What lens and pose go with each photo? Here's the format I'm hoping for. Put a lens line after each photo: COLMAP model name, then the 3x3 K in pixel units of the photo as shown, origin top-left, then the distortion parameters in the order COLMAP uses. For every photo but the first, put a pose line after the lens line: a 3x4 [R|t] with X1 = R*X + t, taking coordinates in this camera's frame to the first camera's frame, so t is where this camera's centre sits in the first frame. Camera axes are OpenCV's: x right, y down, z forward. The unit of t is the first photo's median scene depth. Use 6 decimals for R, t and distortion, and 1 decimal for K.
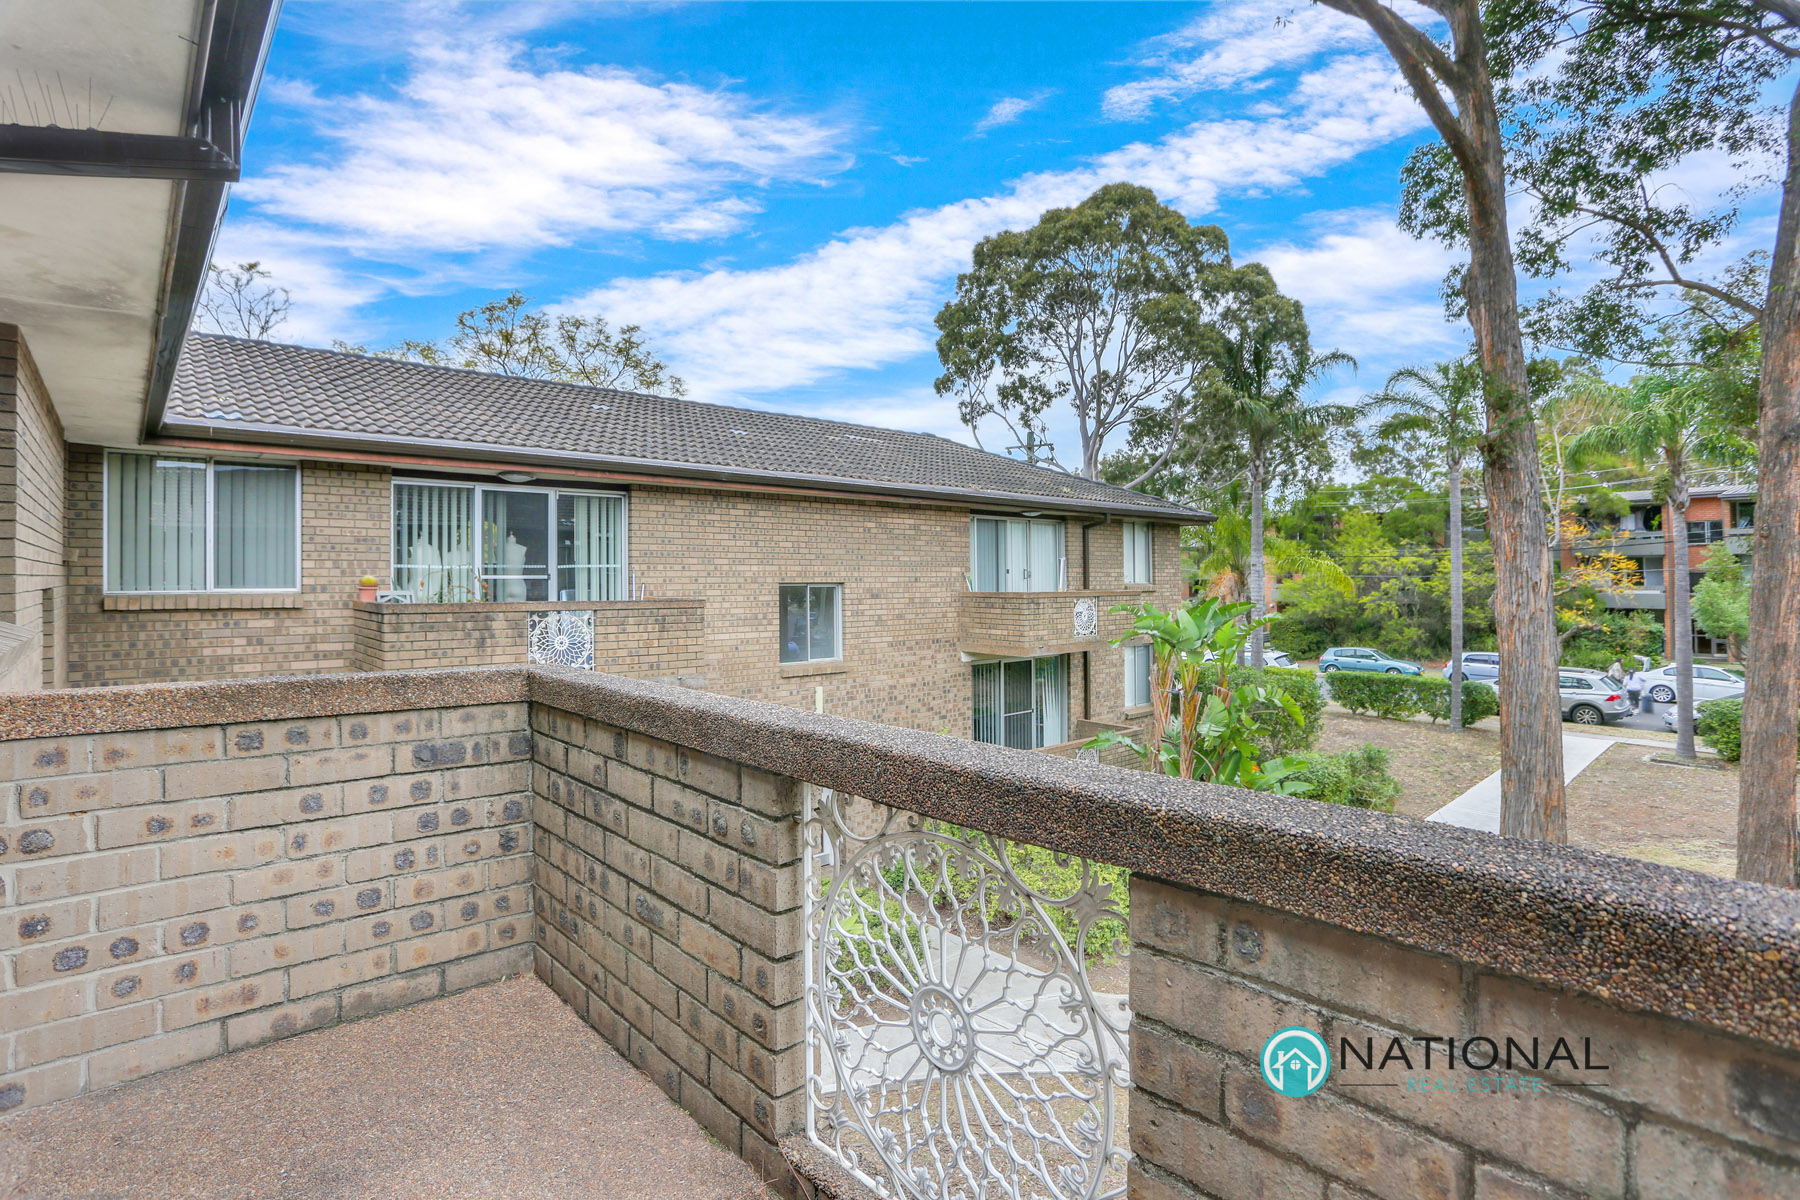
lens RADIAL K [[900.9, 0, 894.4], [0, 900.9, 580.2], [0, 0, 1]] dist [-0.042246, 0.000111]
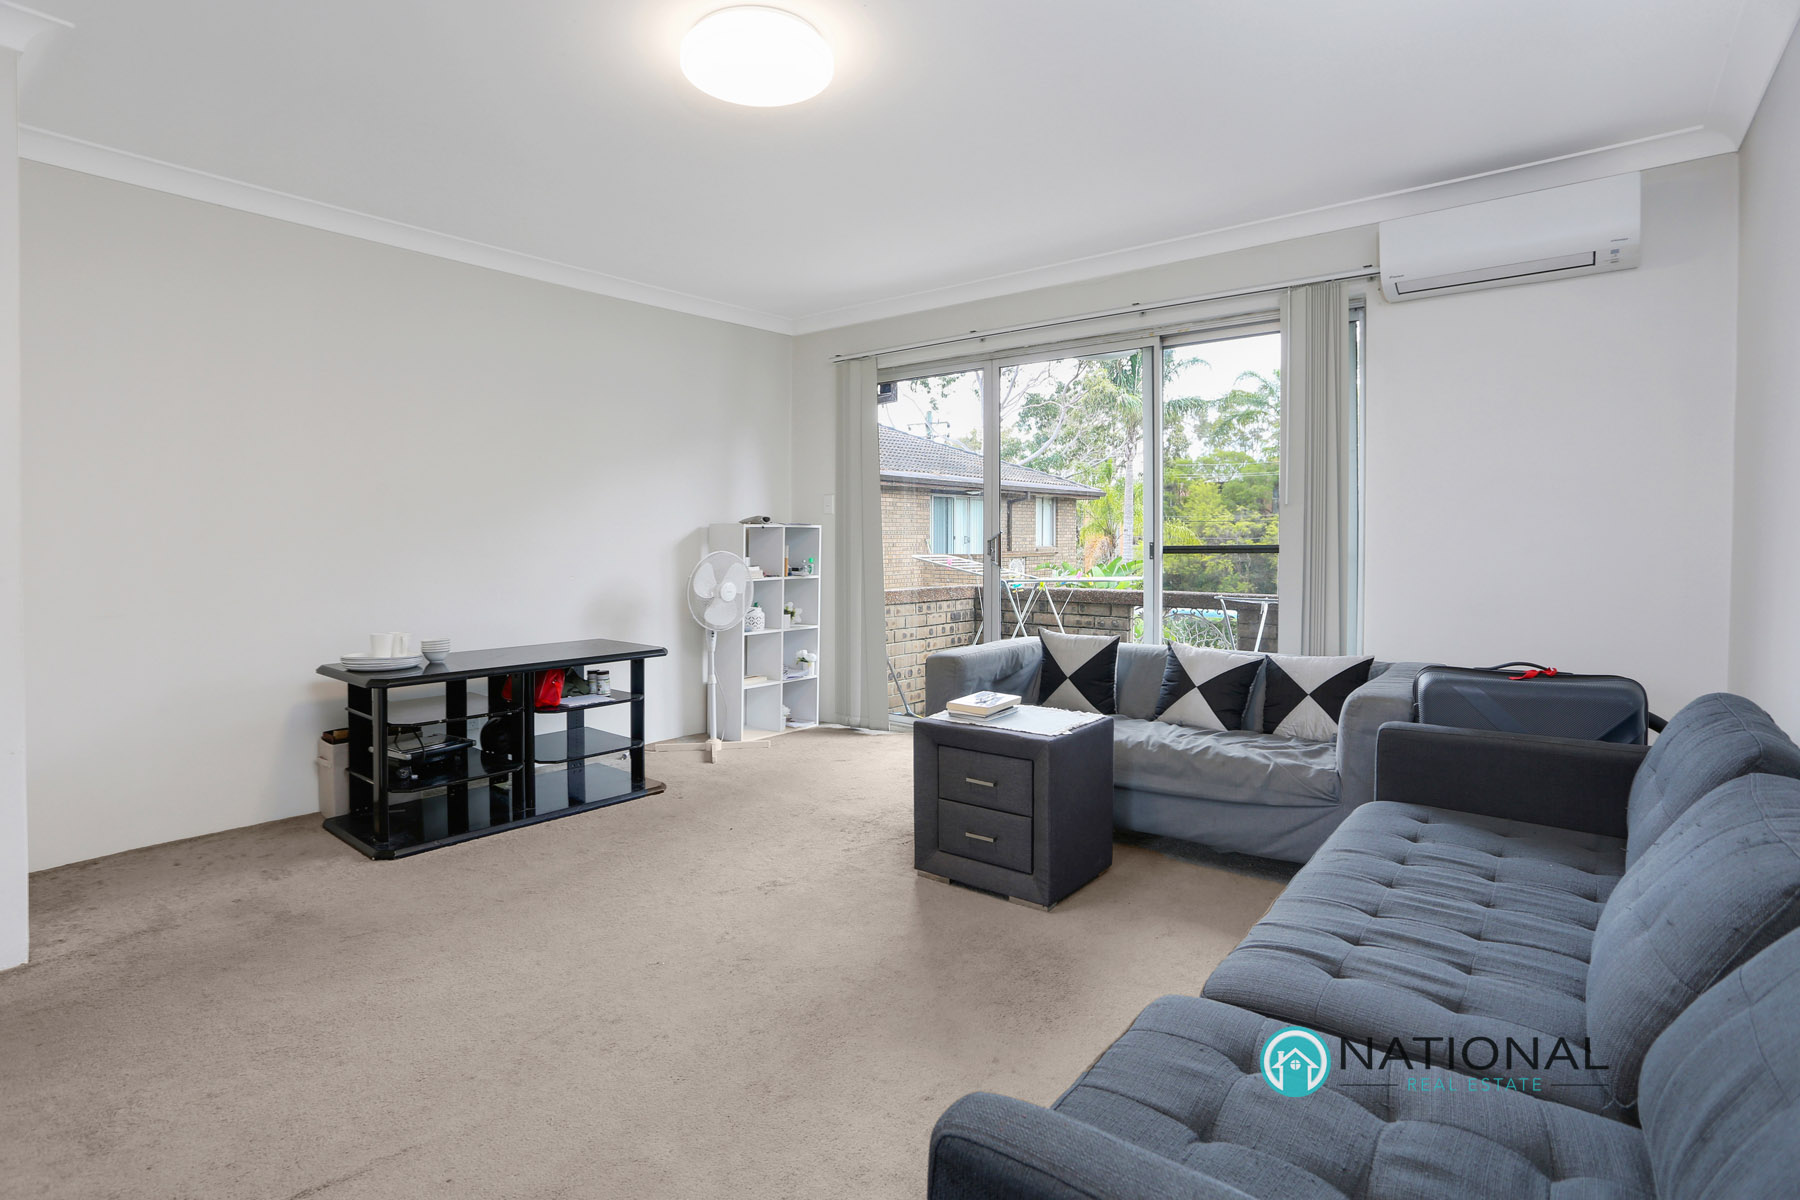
lens RADIAL K [[906.8, 0, 900.0], [0, 906.8, 600.0], [0, 0, 1]] dist [-0.001837, -0.000066]
pose [[0.985510, -0.016372, 0.168824, -0.100670], [0.005558, 0.997913, 0.064330, -0.003208], [-0.169525, -0.062460, 0.983545, -0.150638]]
